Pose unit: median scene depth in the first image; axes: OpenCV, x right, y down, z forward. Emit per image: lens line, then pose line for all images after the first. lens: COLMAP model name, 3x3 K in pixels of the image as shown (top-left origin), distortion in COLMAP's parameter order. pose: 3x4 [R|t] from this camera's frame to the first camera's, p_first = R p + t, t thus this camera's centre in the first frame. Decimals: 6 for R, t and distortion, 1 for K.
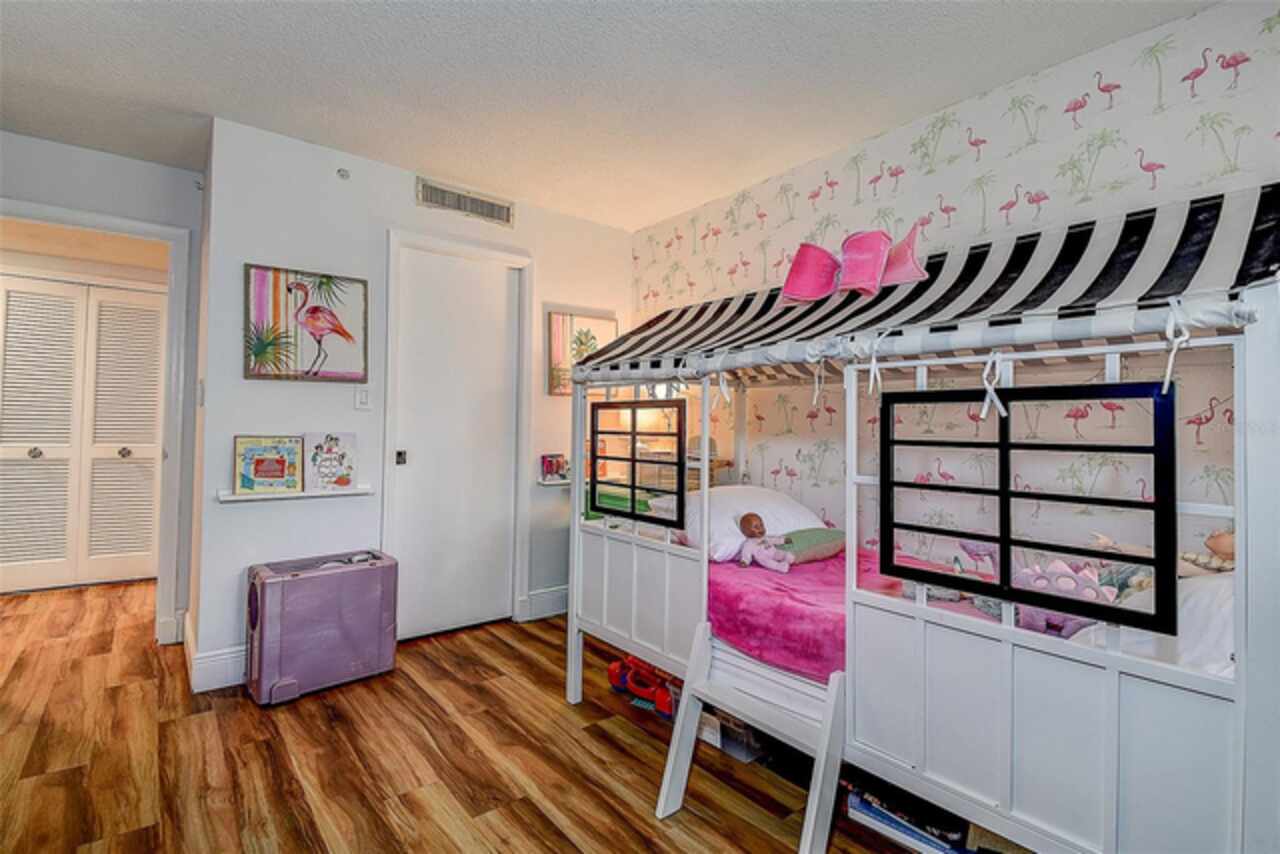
lens RADIAL K [[588.1, 0, 632.8], [0, 588.1, 411.6], [0, 0, 1]] dist [0.028999, -0.017291]
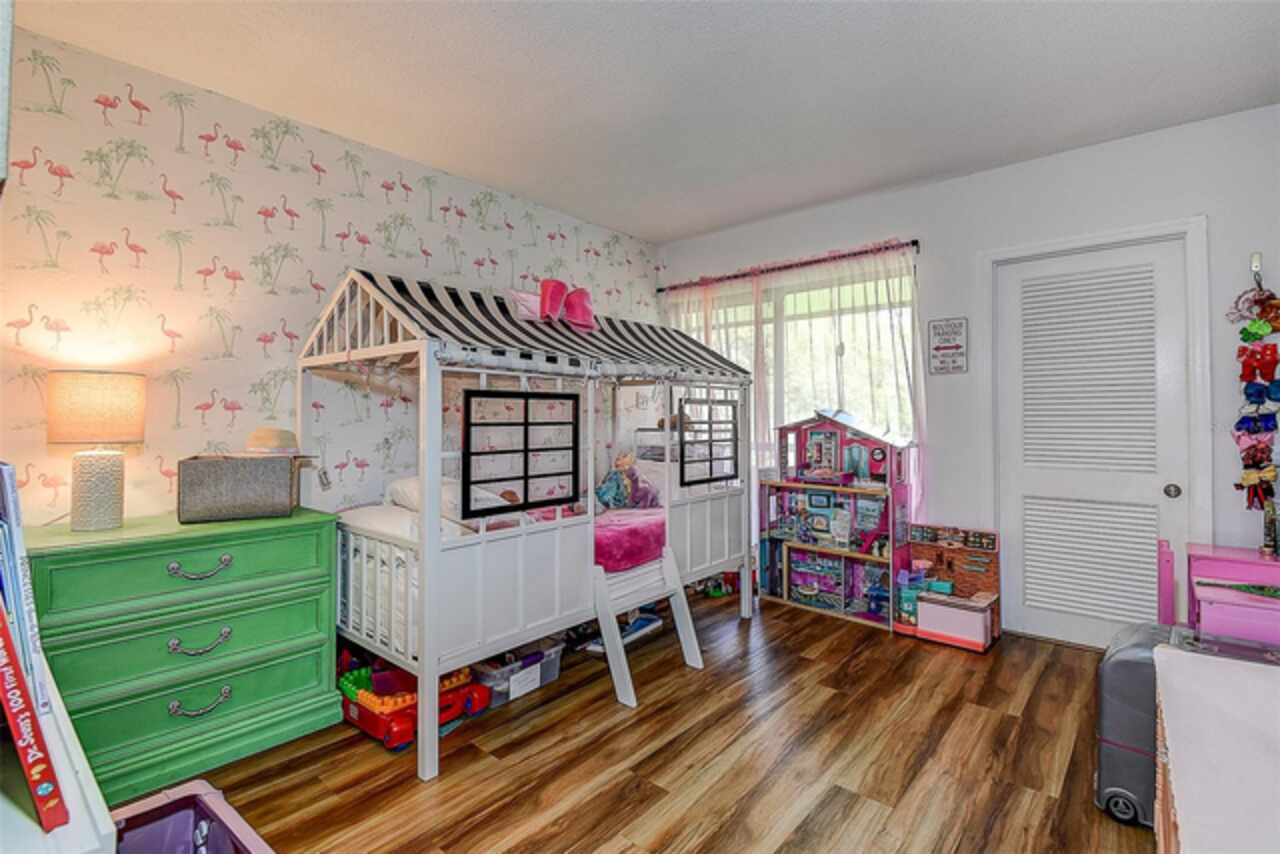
lens RADIAL K [[588.1, 0, 632.8], [0, 588.1, 411.6], [0, 0, 1]] dist [0.028999, -0.017291]
pose [[-0.167563, -0.003649, 0.985855, -1.050246], [-0.025482, 0.999675, -0.000631, 0.012590], [-0.985532, -0.025227, -0.167602, 1.025168]]
